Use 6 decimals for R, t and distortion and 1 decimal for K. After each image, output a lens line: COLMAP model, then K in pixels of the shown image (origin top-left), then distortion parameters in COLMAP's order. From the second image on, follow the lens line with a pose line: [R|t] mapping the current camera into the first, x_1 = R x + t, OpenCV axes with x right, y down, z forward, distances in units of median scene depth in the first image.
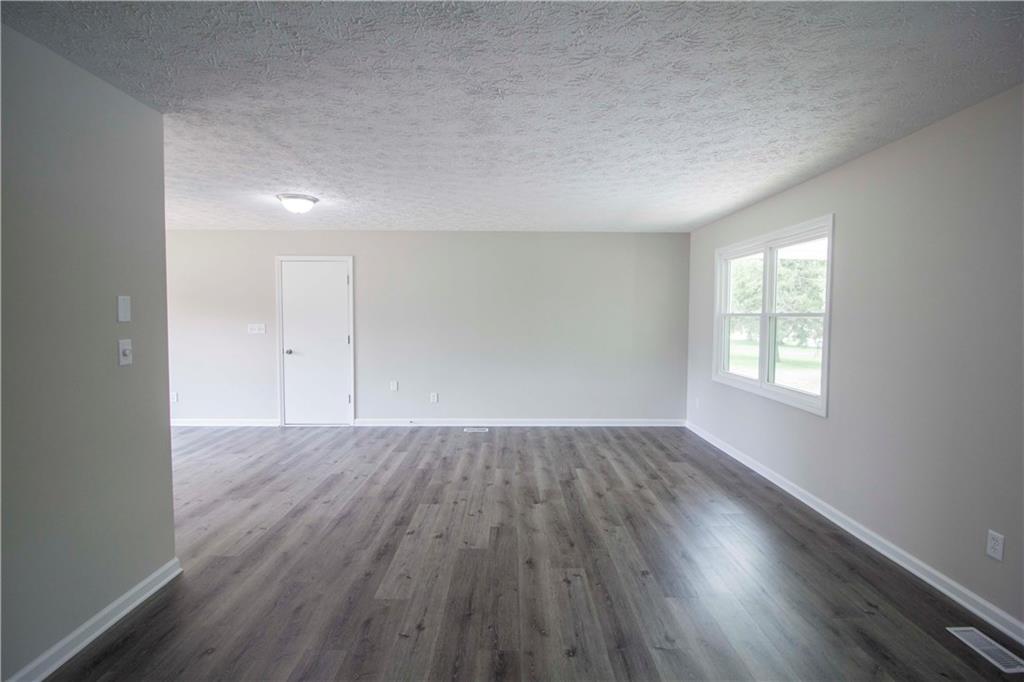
lens RADIAL K [[489.9, 0, 518.3], [0, 489.9, 338.4], [0, 0, 1]] dist [0.000651, -0.014318]
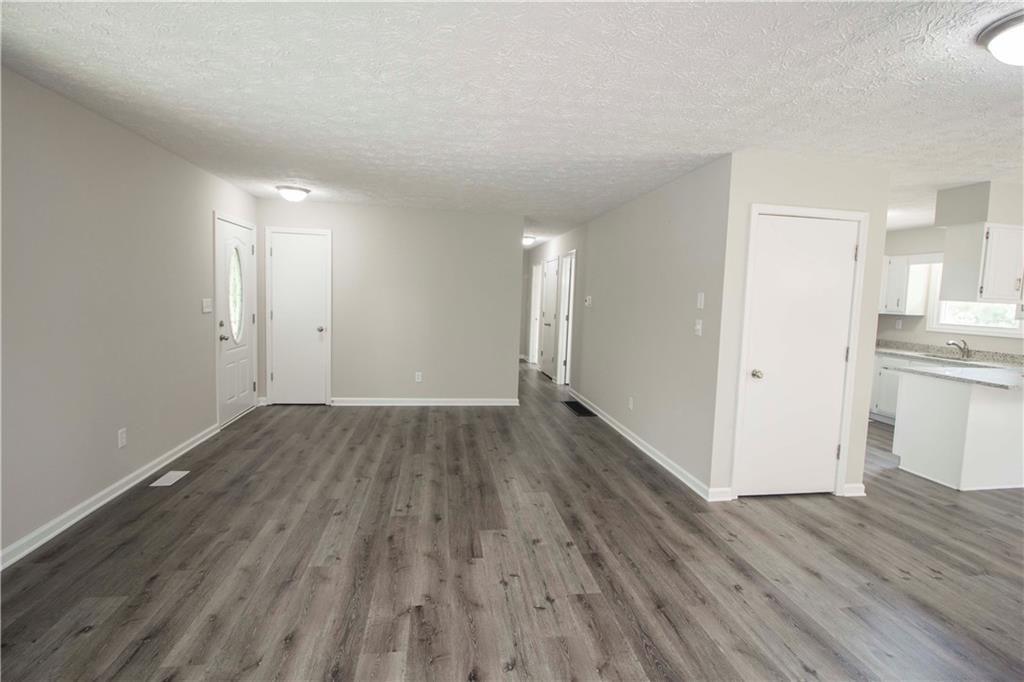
lens RADIAL K [[489.9, 0, 518.3], [0, 489.9, 338.4], [0, 0, 1]] dist [0.000651, -0.014318]
pose [[-0.988689, -0.028733, -0.147201, 0.013840], [-0.048784, 0.989715, 0.134476, -0.080128], [0.141823, 0.140136, -0.979922, 1.590777]]
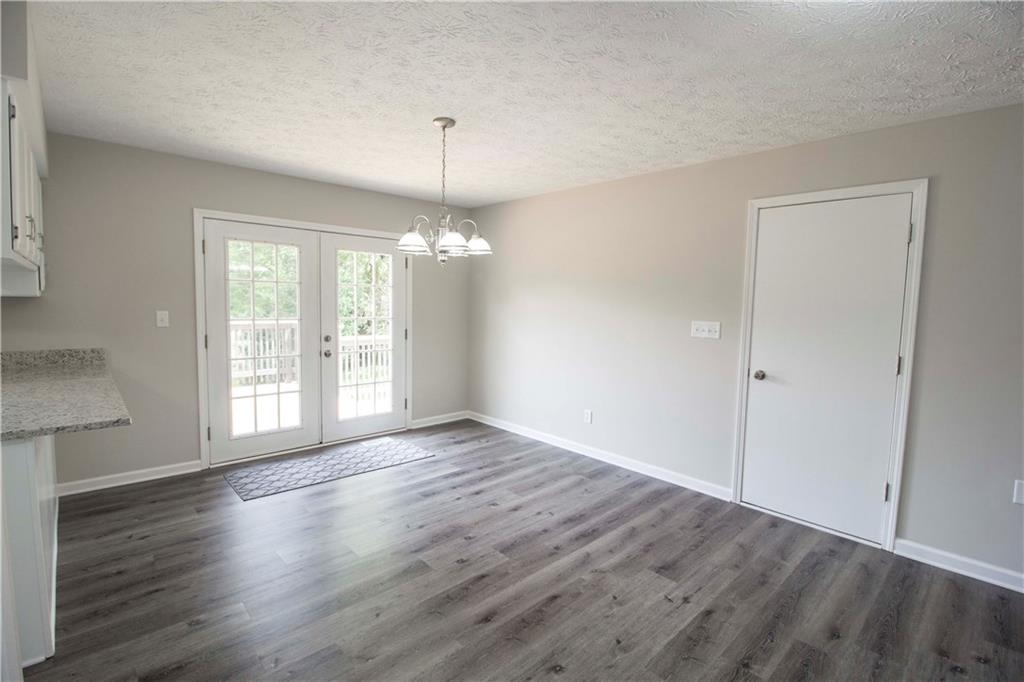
lens RADIAL K [[474.9, 0, 518.8], [0, 474.9, 335.2], [0, 0, 1]] dist [0.002619, -0.014690]
pose [[0.673962, 0.067660, -0.735661, -0.448198], [-0.056195, 0.997607, 0.040270, -0.039638], [0.736625, 0.014200, 0.676152, 0.752019]]
